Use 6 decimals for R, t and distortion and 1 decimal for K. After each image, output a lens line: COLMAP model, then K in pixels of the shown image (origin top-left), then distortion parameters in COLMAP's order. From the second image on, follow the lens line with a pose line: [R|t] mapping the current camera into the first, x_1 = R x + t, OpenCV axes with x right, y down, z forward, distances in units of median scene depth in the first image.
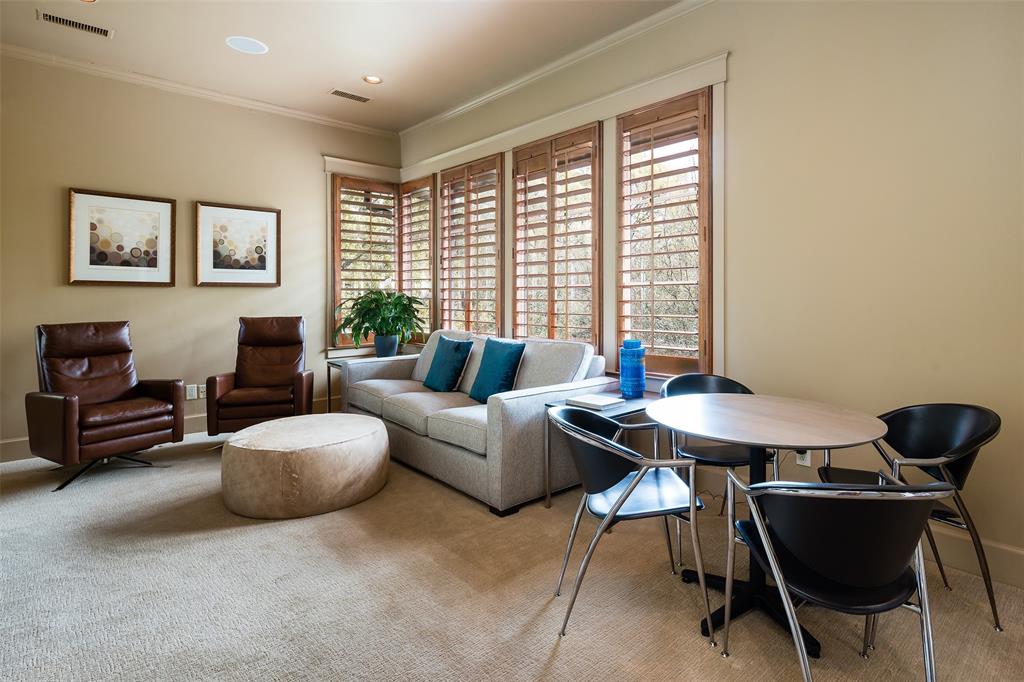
lens RADIAL K [[524.9, 0, 511.6], [0, 524.9, 301.6], [0, 0, 1]] dist [0.000226, 0.000634]
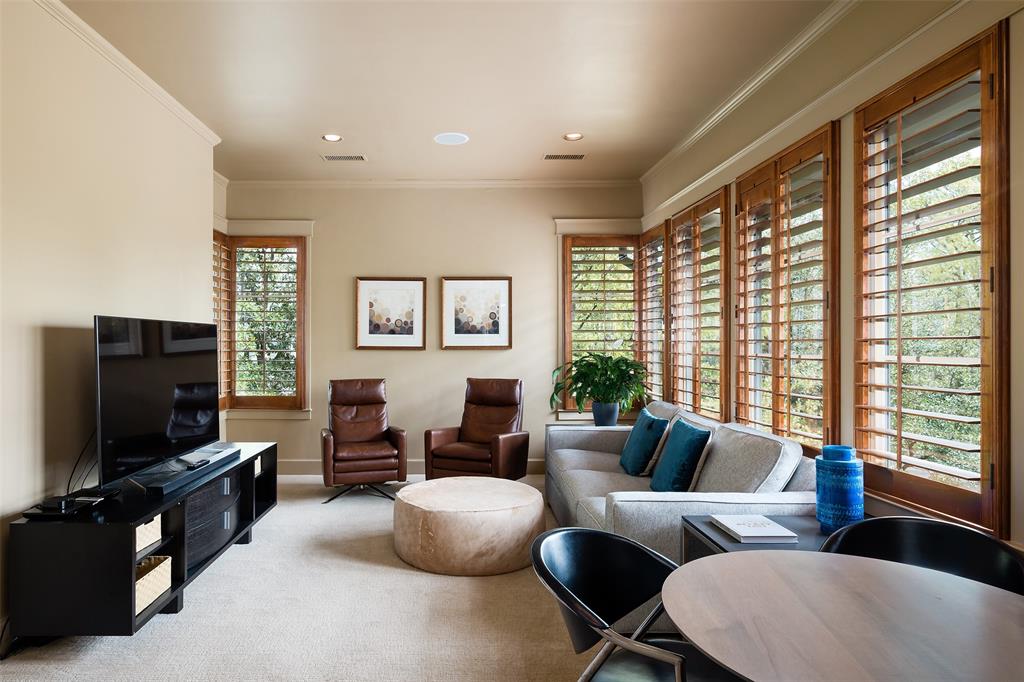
lens RADIAL K [[557.2, 0, 512.0], [0, 557.2, 341.0], [0, 0, 1]] dist [0.005174, 0.000859]
pose [[0.750978, 0.008068, -0.660278, 0.356751], [-0.009979, 0.999950, 0.000869, -0.053886], [0.660252, 0.005937, 0.751021, 0.178626]]
